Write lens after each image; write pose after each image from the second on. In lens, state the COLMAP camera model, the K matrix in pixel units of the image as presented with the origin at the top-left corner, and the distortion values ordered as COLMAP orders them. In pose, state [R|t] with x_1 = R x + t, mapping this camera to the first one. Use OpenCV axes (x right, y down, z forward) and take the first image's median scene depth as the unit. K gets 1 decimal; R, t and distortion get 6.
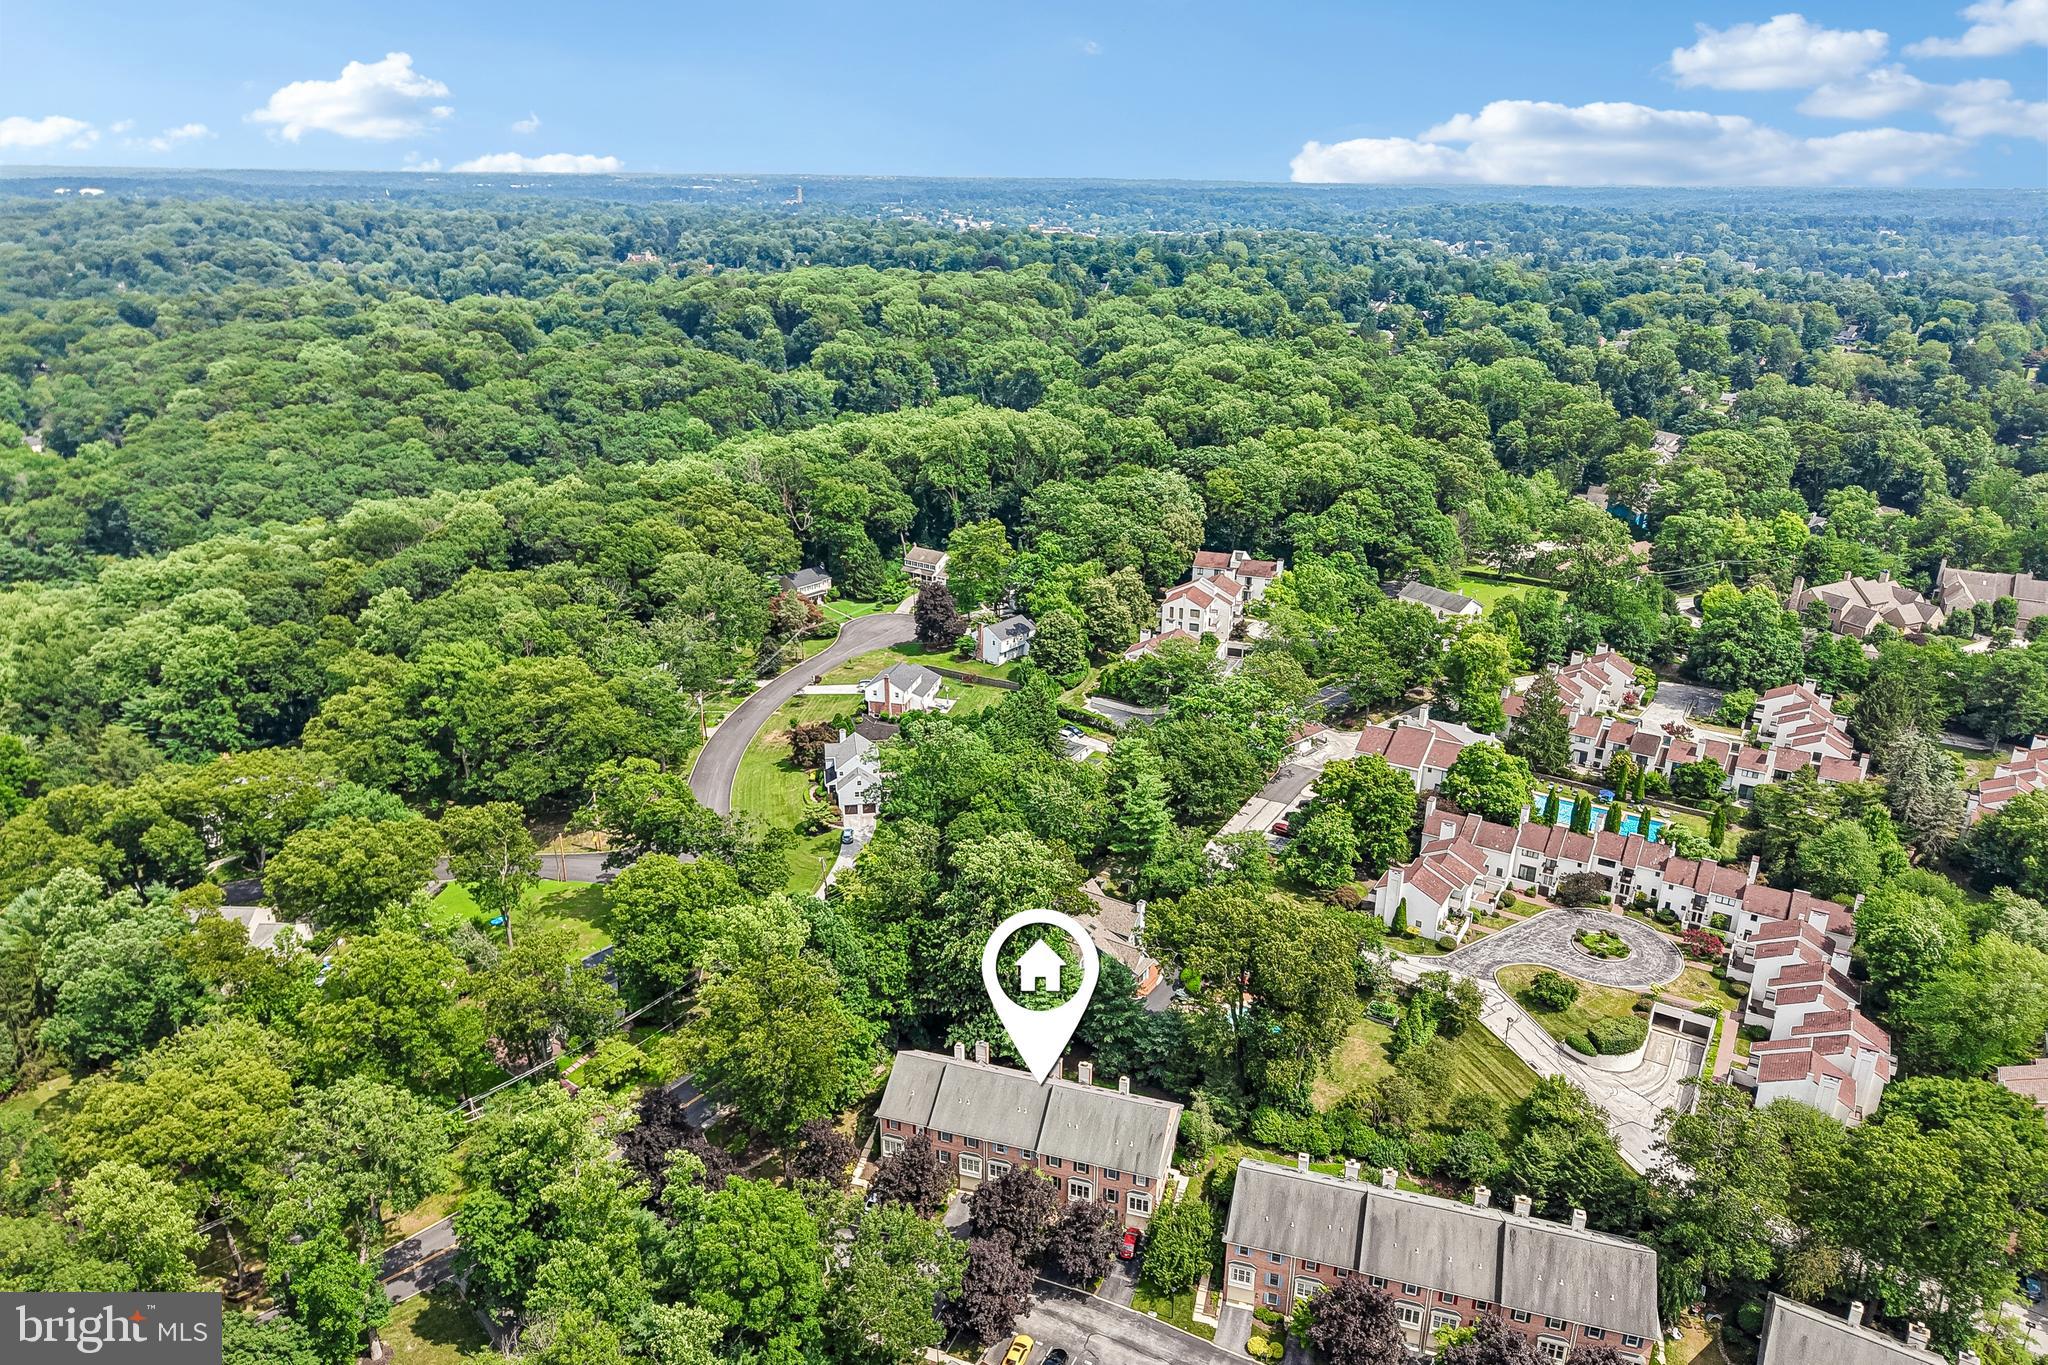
lens RADIAL K [[1356.1, 0, 1024.0], [0, 1356.1, 679.0], [0, 0, 1]] dist [0.006226, -0.003555]
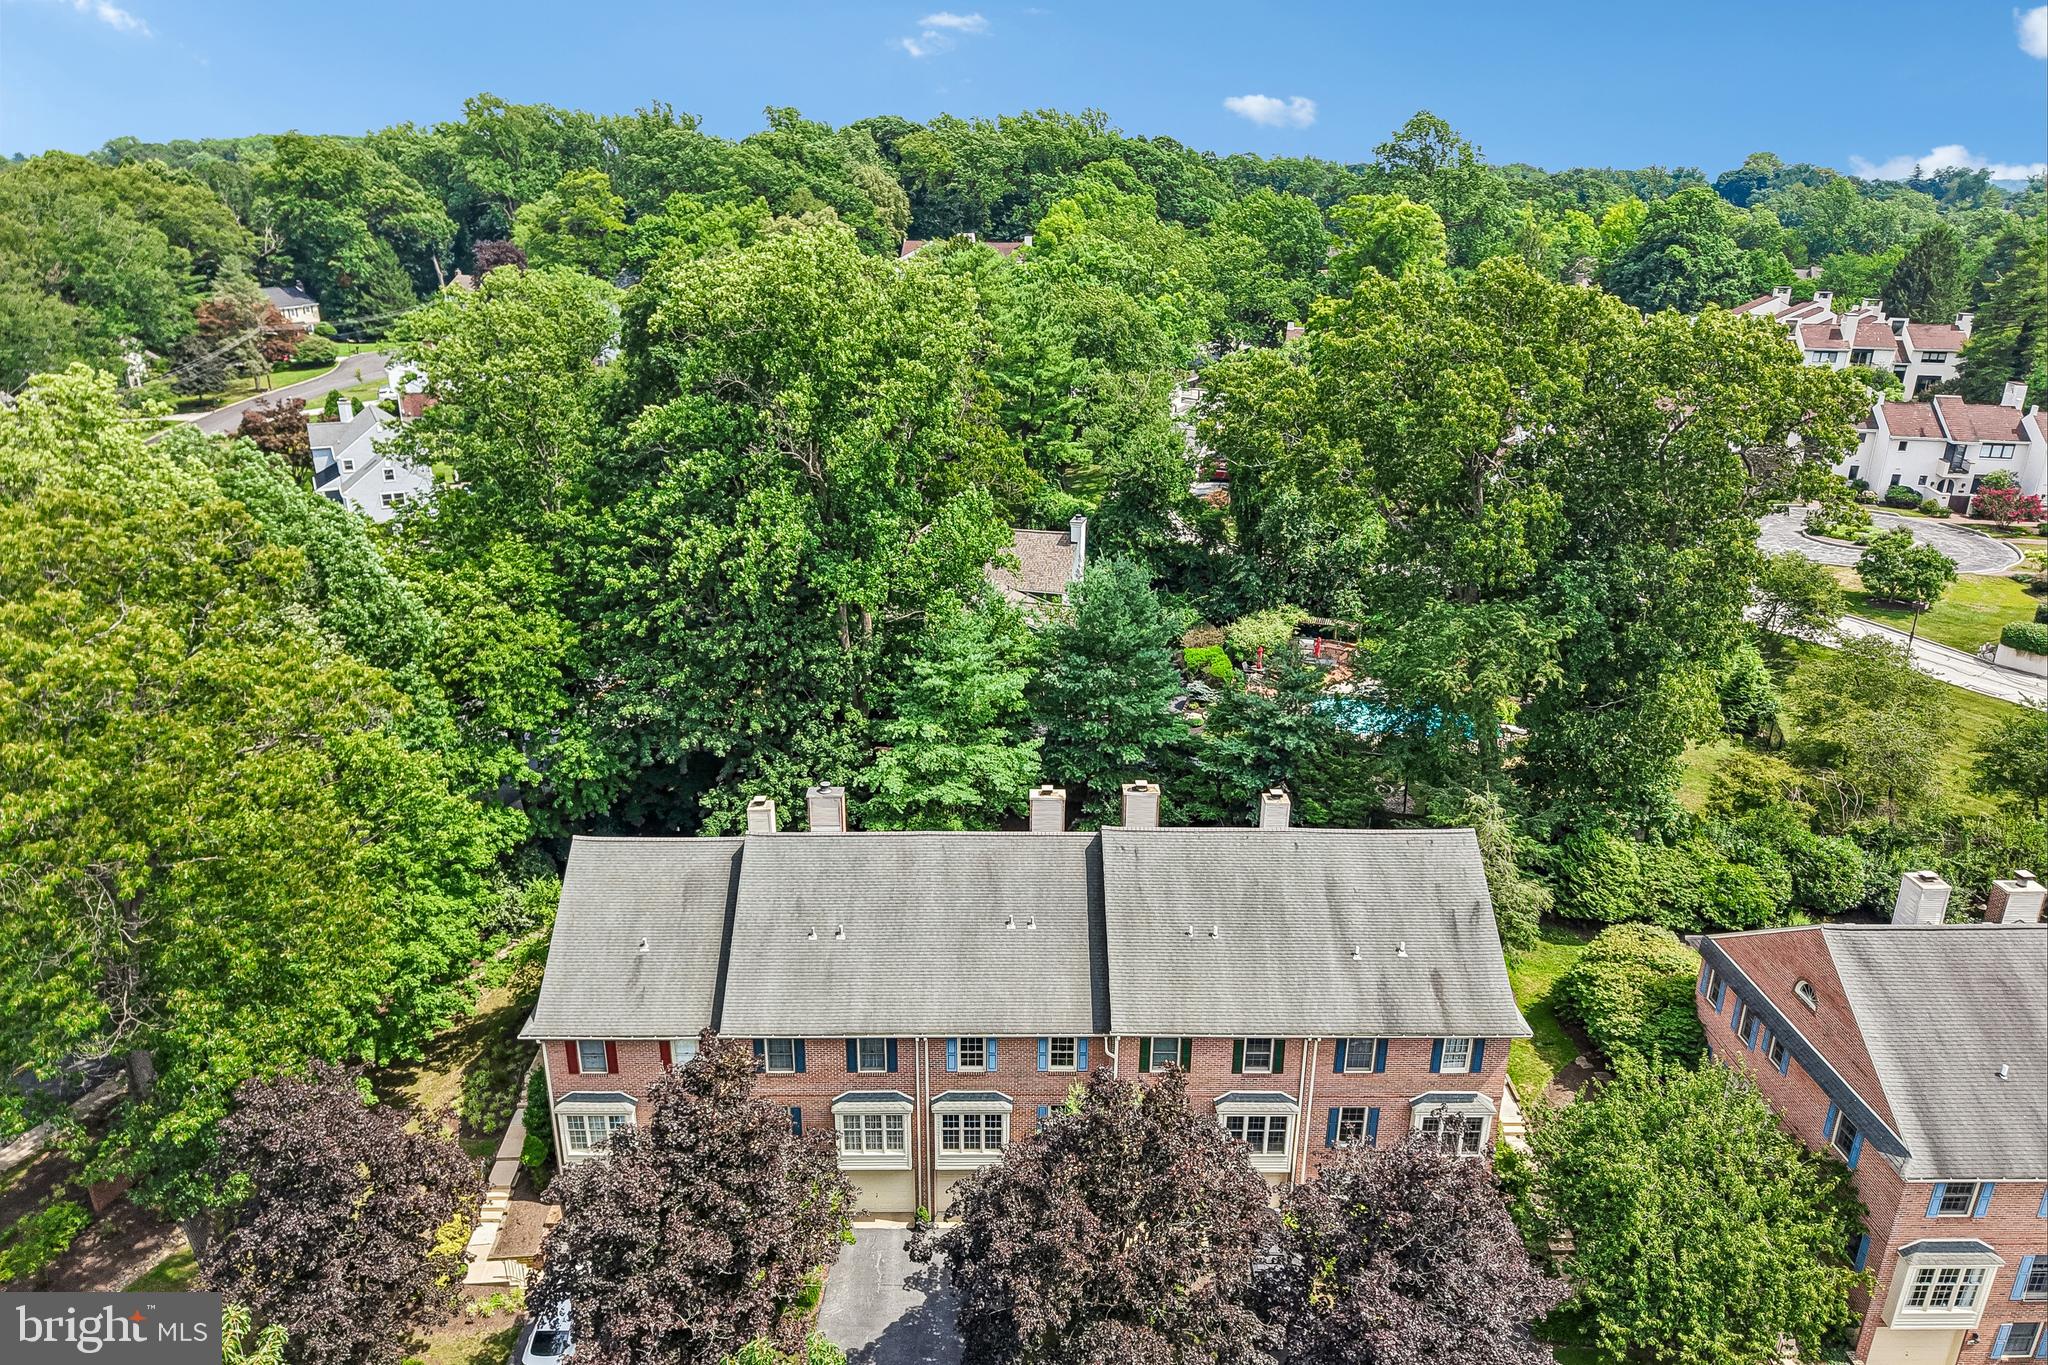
lens RADIAL K [[1356.1, 0, 1027.9], [0, 1356.1, 684.6], [0, 0, 1]] dist [0.006226, -0.003555]
pose [[0.947747, -0.106802, 0.300616, -0.083502], [0.104918, 0.994227, 0.022454, 0.240917], [-0.301279, 0.010259, 0.953481, 0.659605]]
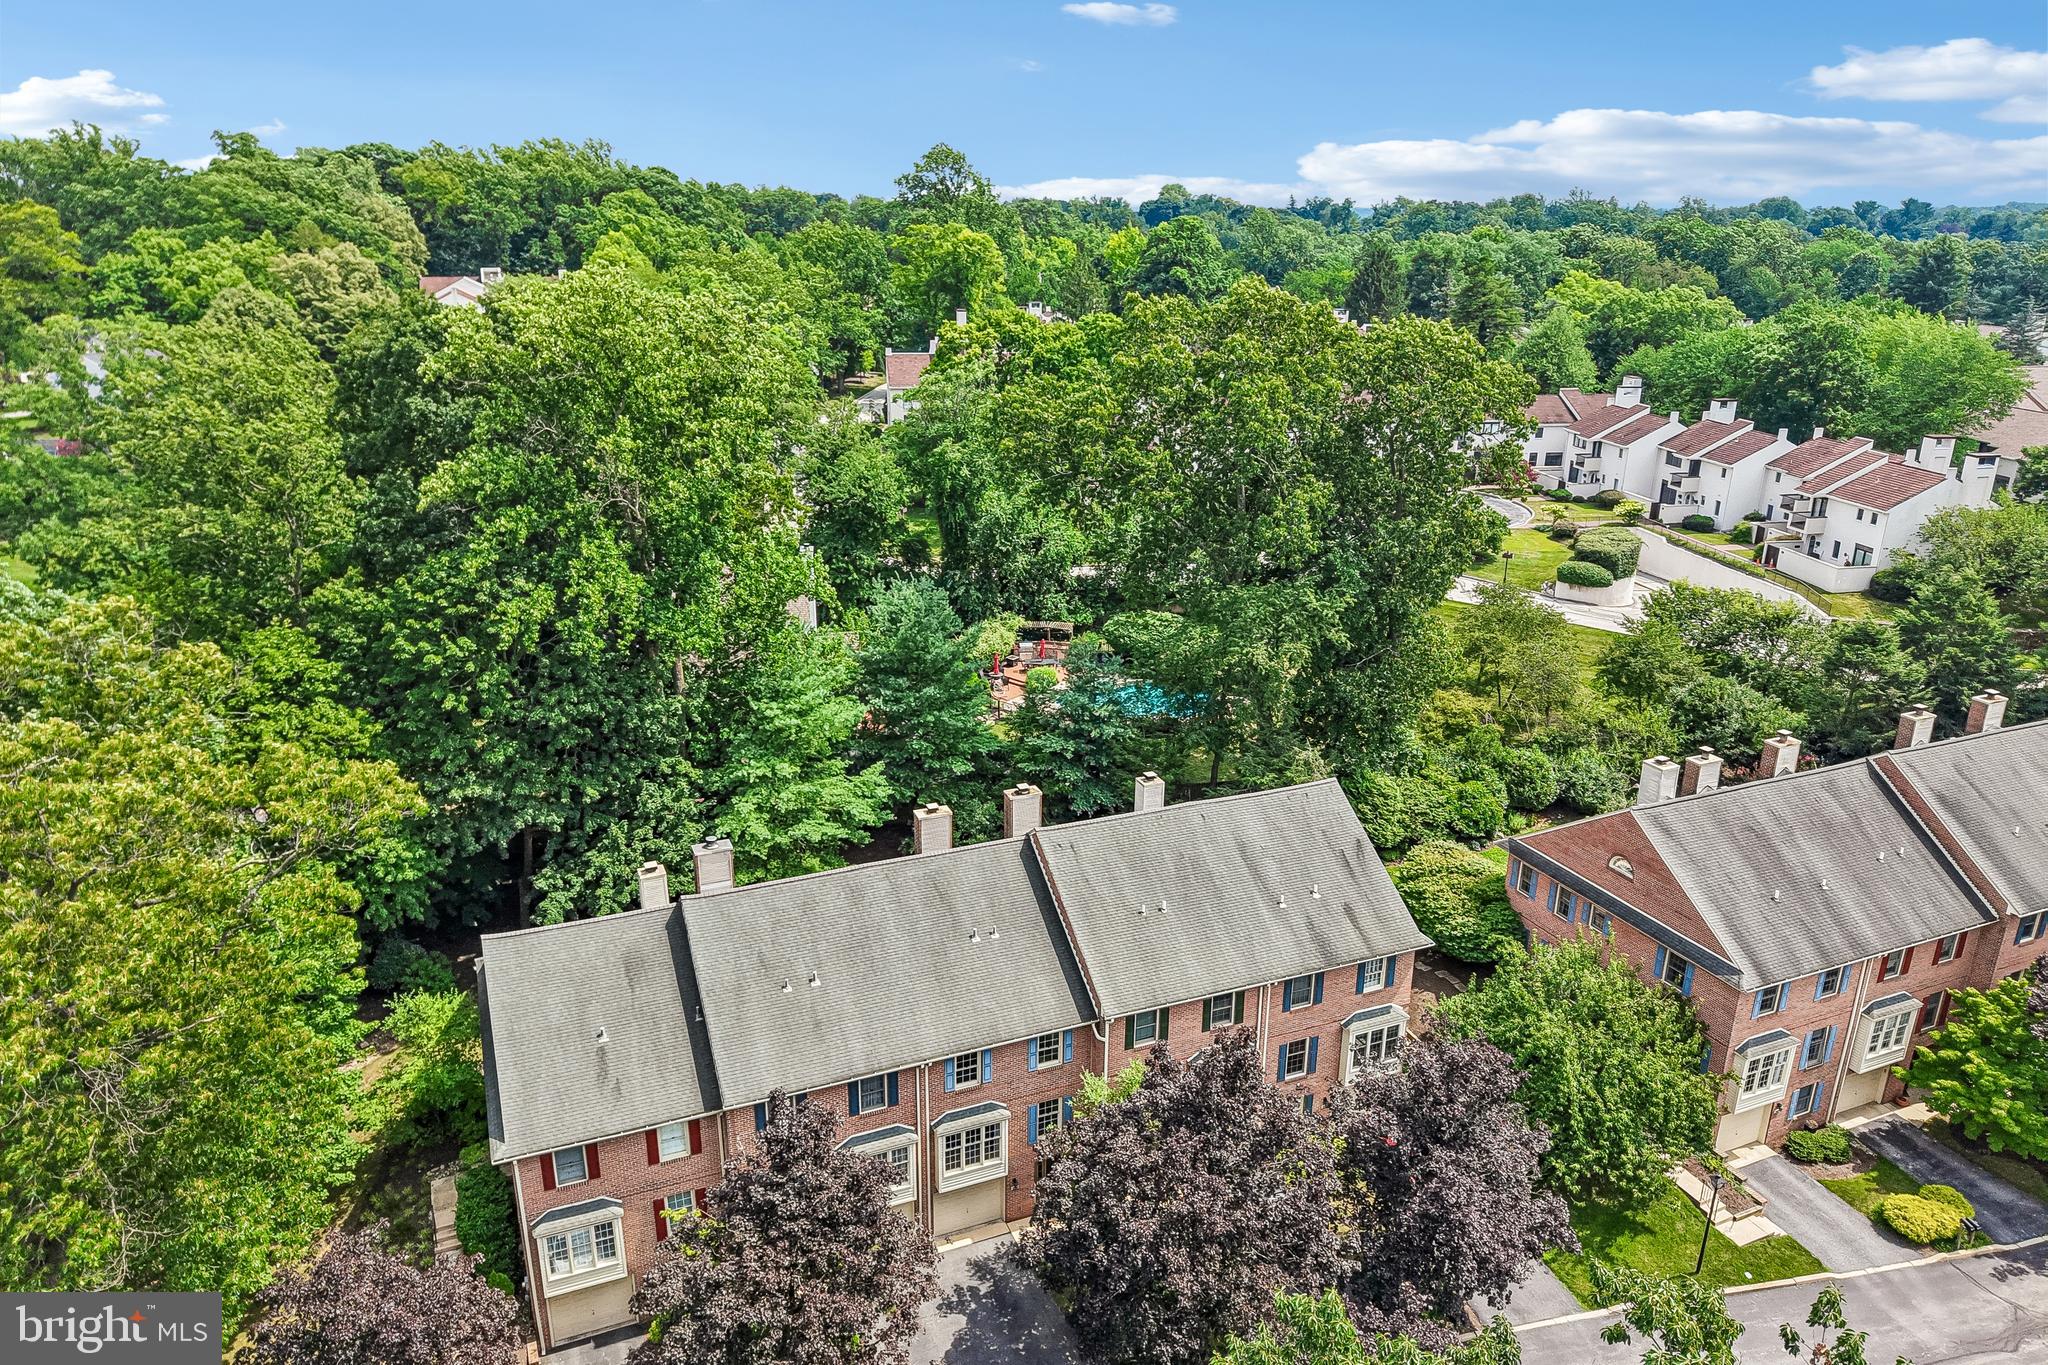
lens RADIAL K [[1356.1, 0, 1010.5], [0, 1356.1, 679.3], [0, 0, 1]] dist [0.006226, -0.003555]
pose [[0.765954, -0.210110, 0.607592, -0.169281], [0.221060, 0.973535, 0.057978, 0.227307], [-0.603694, 0.089905, 0.792130, 0.693645]]
